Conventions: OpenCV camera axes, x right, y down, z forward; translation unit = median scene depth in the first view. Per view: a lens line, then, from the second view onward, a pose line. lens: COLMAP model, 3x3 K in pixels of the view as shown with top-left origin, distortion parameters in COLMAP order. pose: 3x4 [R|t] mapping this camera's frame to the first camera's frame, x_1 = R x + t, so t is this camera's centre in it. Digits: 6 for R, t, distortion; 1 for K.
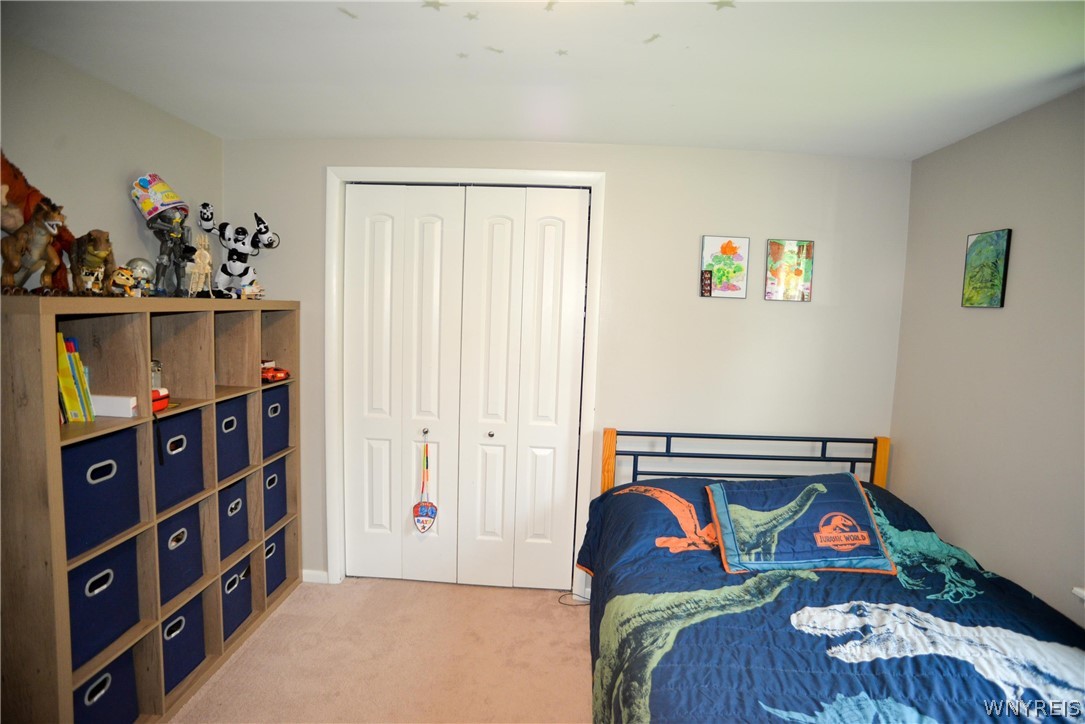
lens RADIAL K [[594.6, 0, 547.9], [0, 594.6, 364.9], [0, 0, 1]] dist [-0.117037, 0.063848]
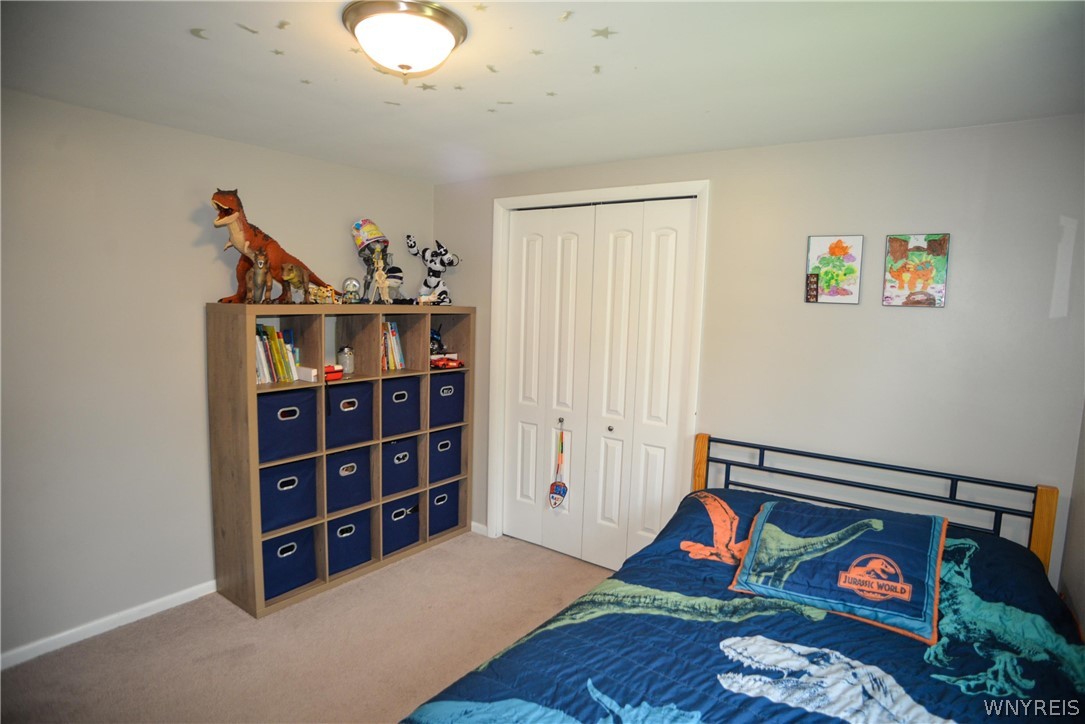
lens RADIAL K [[594.6, 0, 547.9], [0, 594.6, 364.9], [0, 0, 1]] dist [-0.117037, 0.063848]
pose [[0.831961, 0.050513, -0.552530, 0.535764], [-0.057624, 0.998328, 0.004503, 0.001568], [0.551834, 0.028092, 0.833481, 0.023345]]
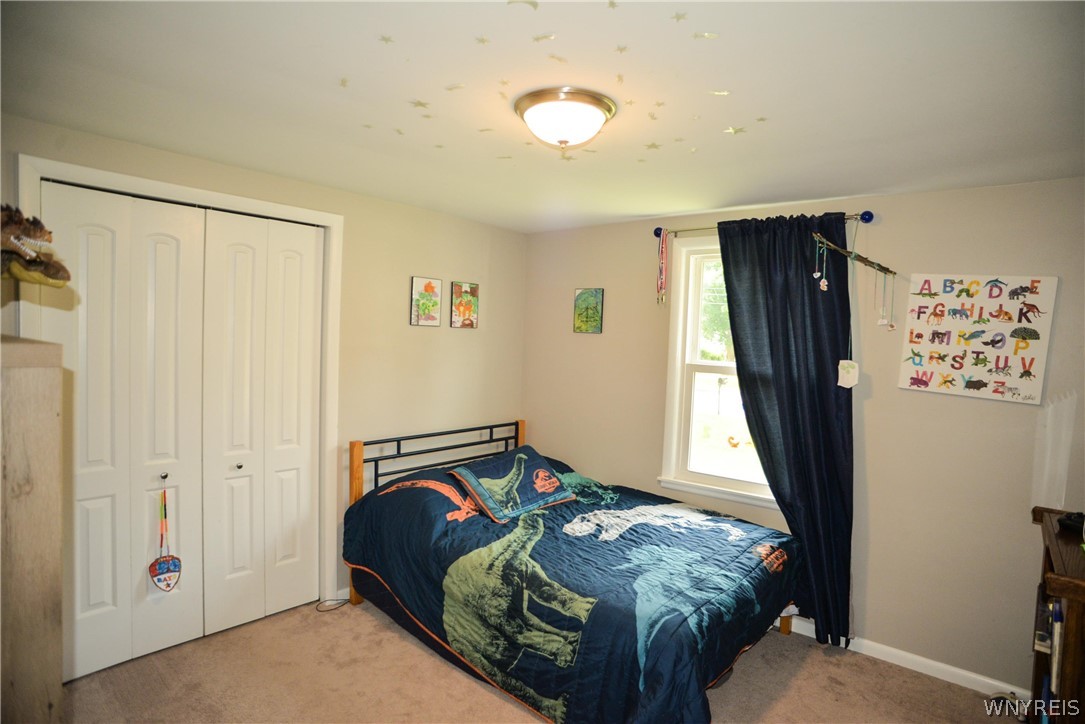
lens RADIAL K [[594.6, 0, 547.9], [0, 594.6, 364.9], [0, 0, 1]] dist [-0.117037, 0.063848]
pose [[0.611791, -0.051236, 0.789359, -0.688470], [0.066110, 0.997721, 0.013521, -0.037114], [-0.788252, 0.043913, 0.613784, 0.012168]]
